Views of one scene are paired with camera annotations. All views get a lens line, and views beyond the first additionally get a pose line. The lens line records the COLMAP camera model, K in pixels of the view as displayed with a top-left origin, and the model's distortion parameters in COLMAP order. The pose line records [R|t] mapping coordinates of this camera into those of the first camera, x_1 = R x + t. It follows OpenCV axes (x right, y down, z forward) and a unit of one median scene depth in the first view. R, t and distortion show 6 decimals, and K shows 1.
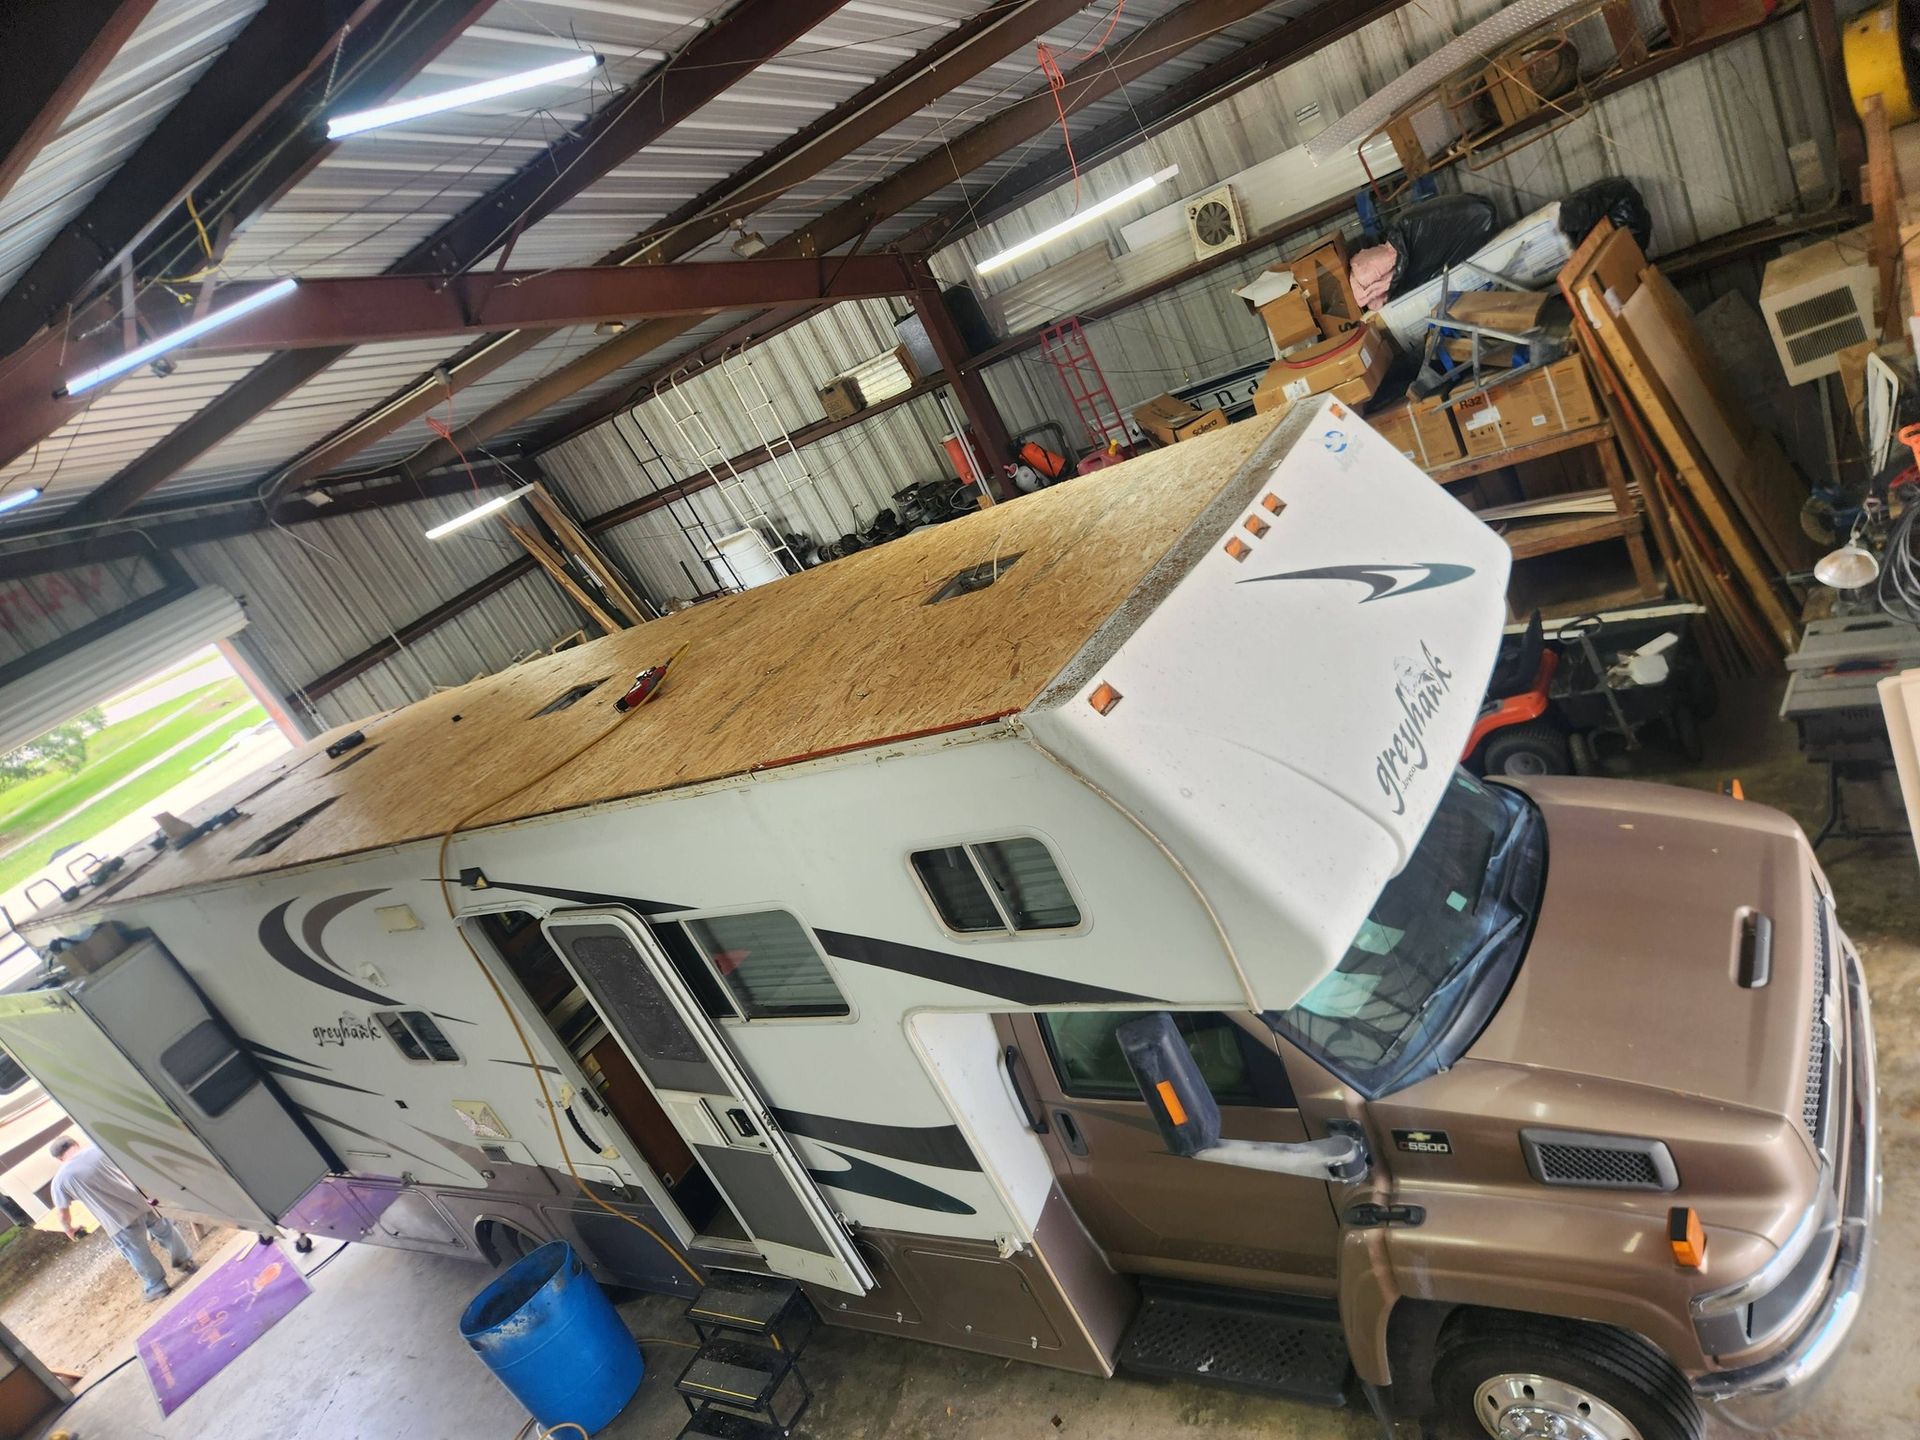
lens RADIAL K [[1293.5, 0, 960.0], [0, 1293.5, 720.0], [0, 0, 1]] dist [0.084164, -0.056667]
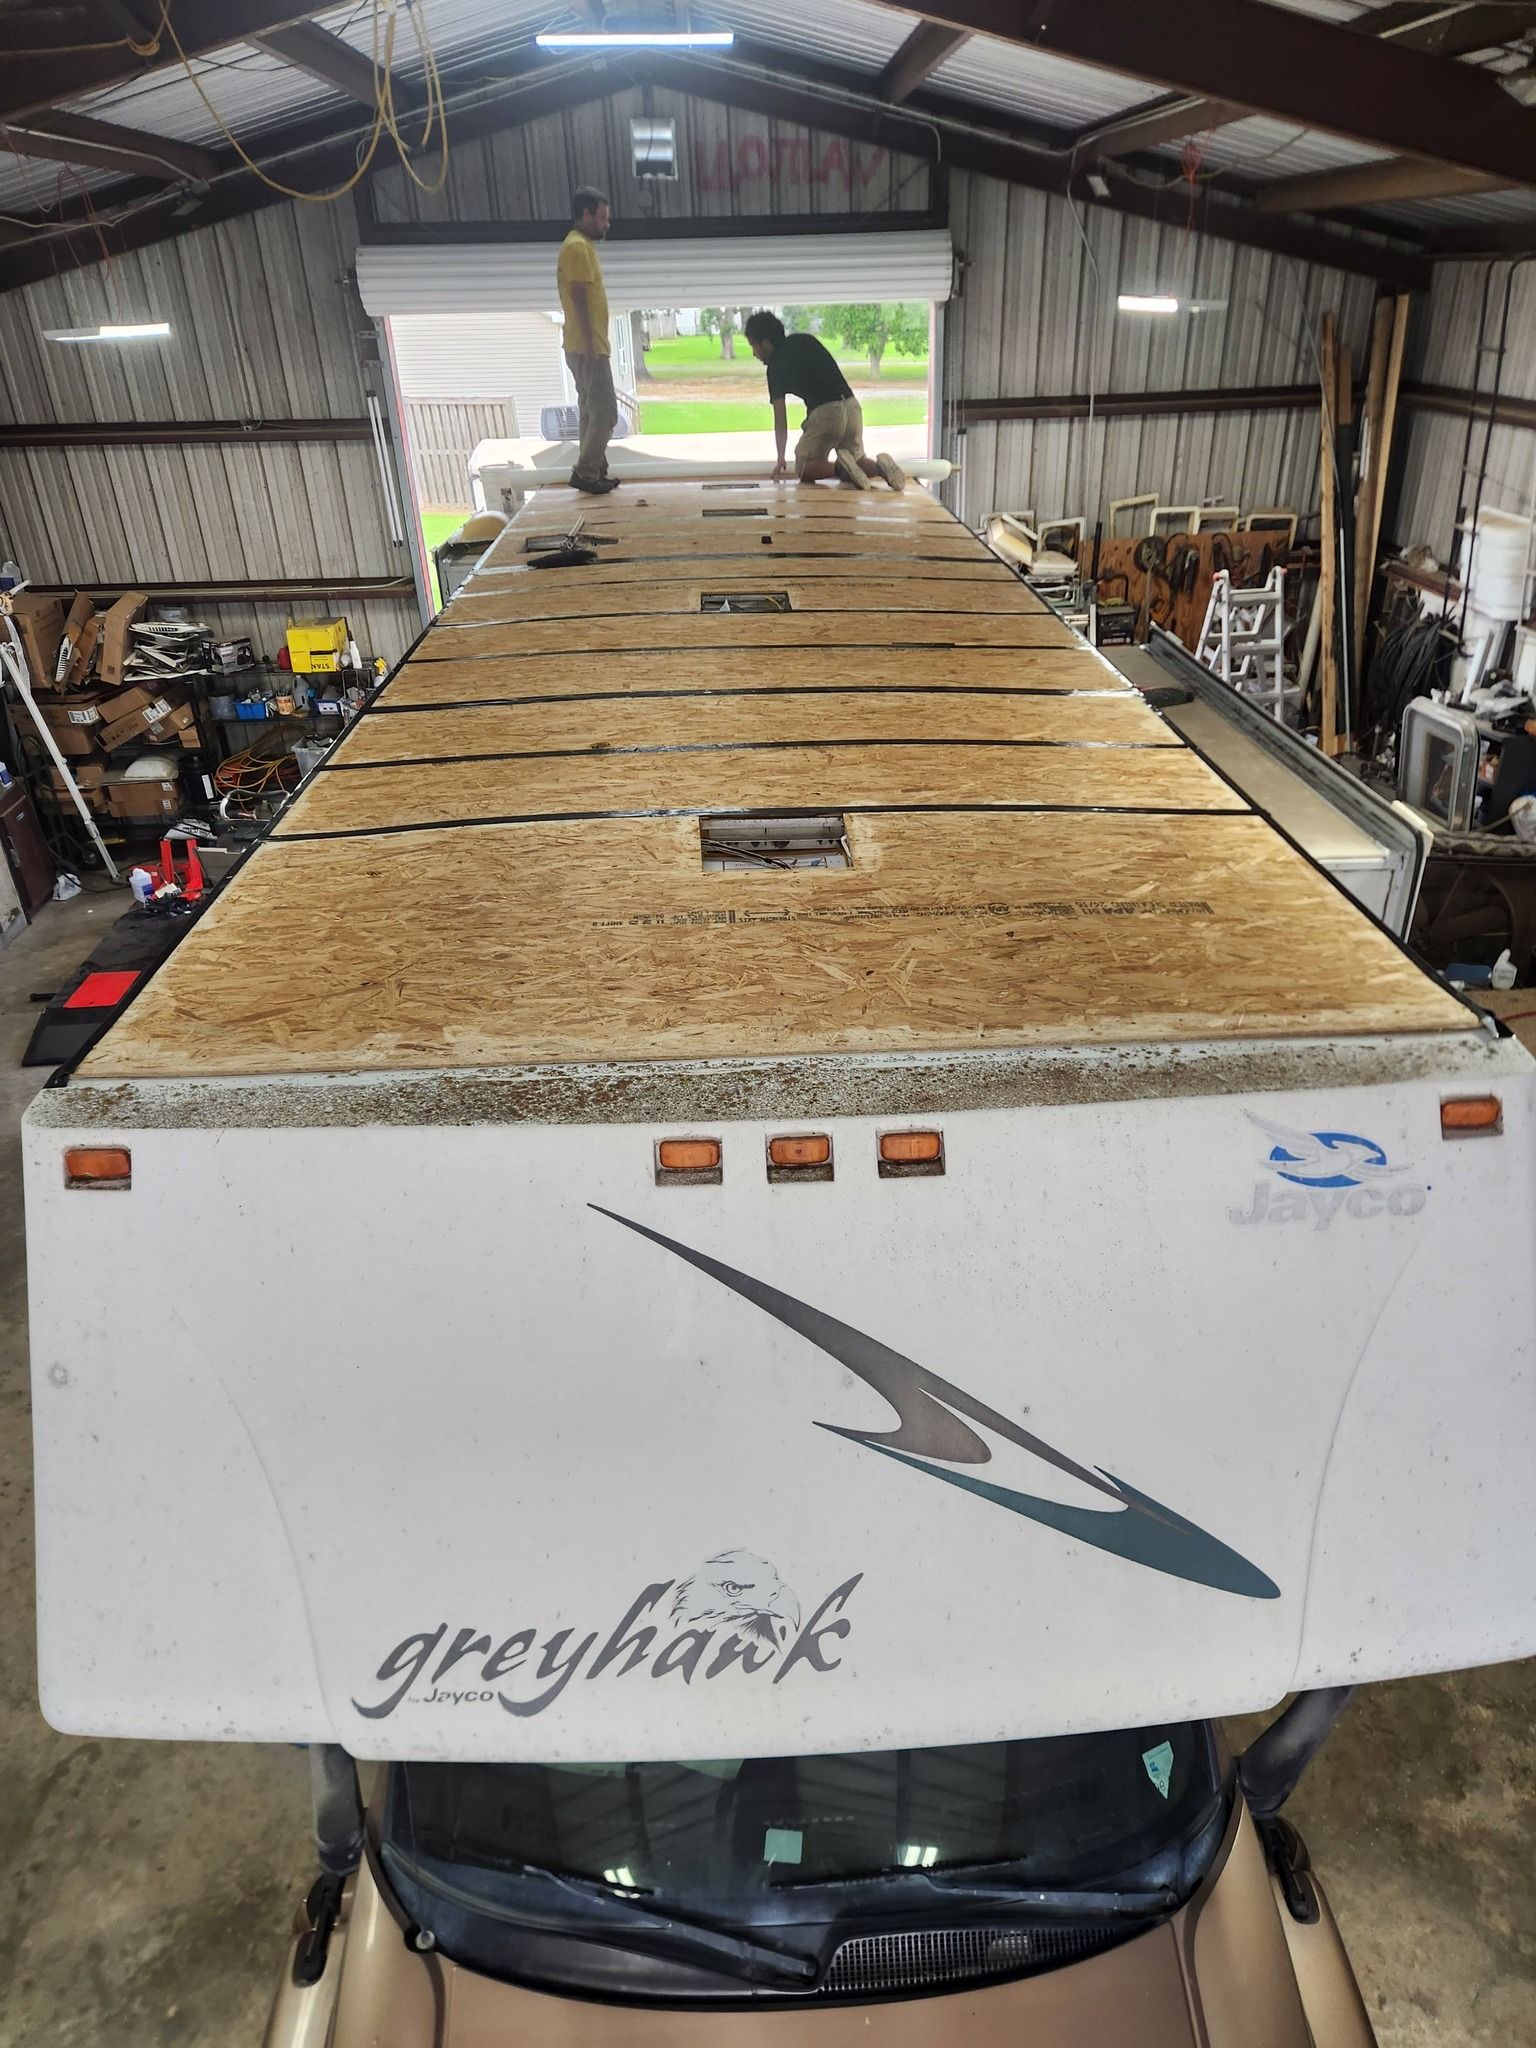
lens RADIAL K [[1379.7, 0, 784.1], [0, 1379.7, 1020.8], [0, 0, 1]] dist [0.084164, -0.056667]
pose [[0.523716, 0.724373, -0.448336, 0.427186], [-0.506813, 0.687948, 0.519488, -0.458794], [0.684735, -0.044842, 0.727411, 0.628259]]
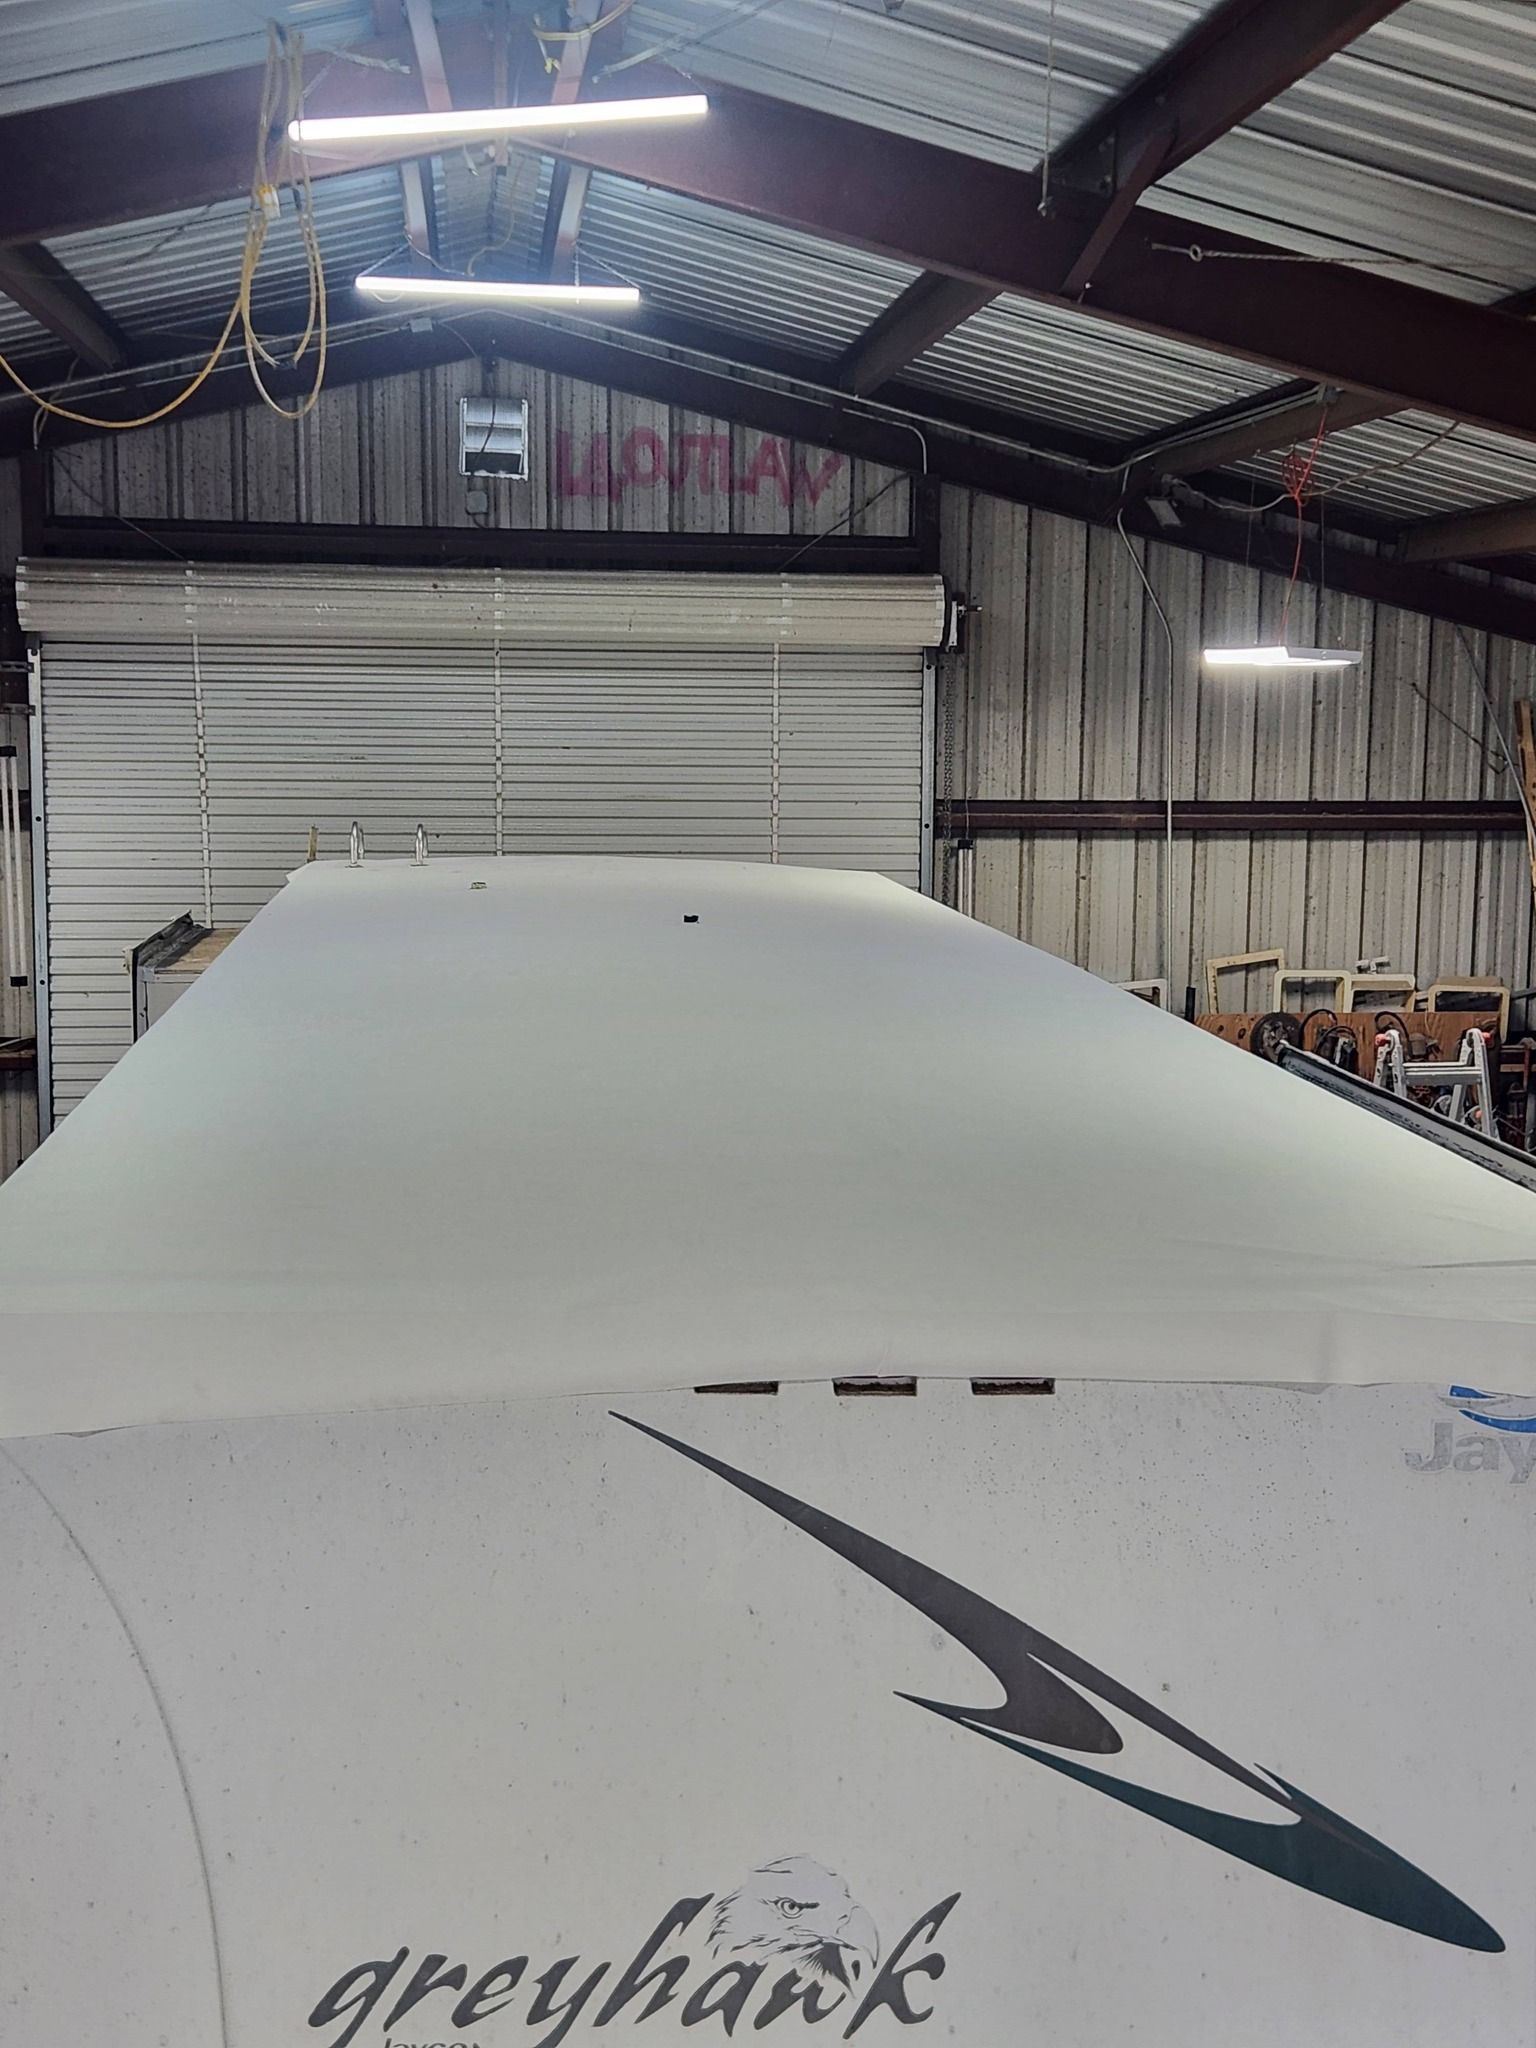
lens RADIAL K [[2791.0, 0, 768.0], [0, 2791.0, 1024.0], [0, 0, 1]] dist [0.104648, -0.106826]
pose [[0.545801, 0.530672, -0.648450, 0.713546], [-0.547557, 0.811678, 0.203374, -0.392941], [0.634257, 0.244062, 0.733588, 0.340739]]
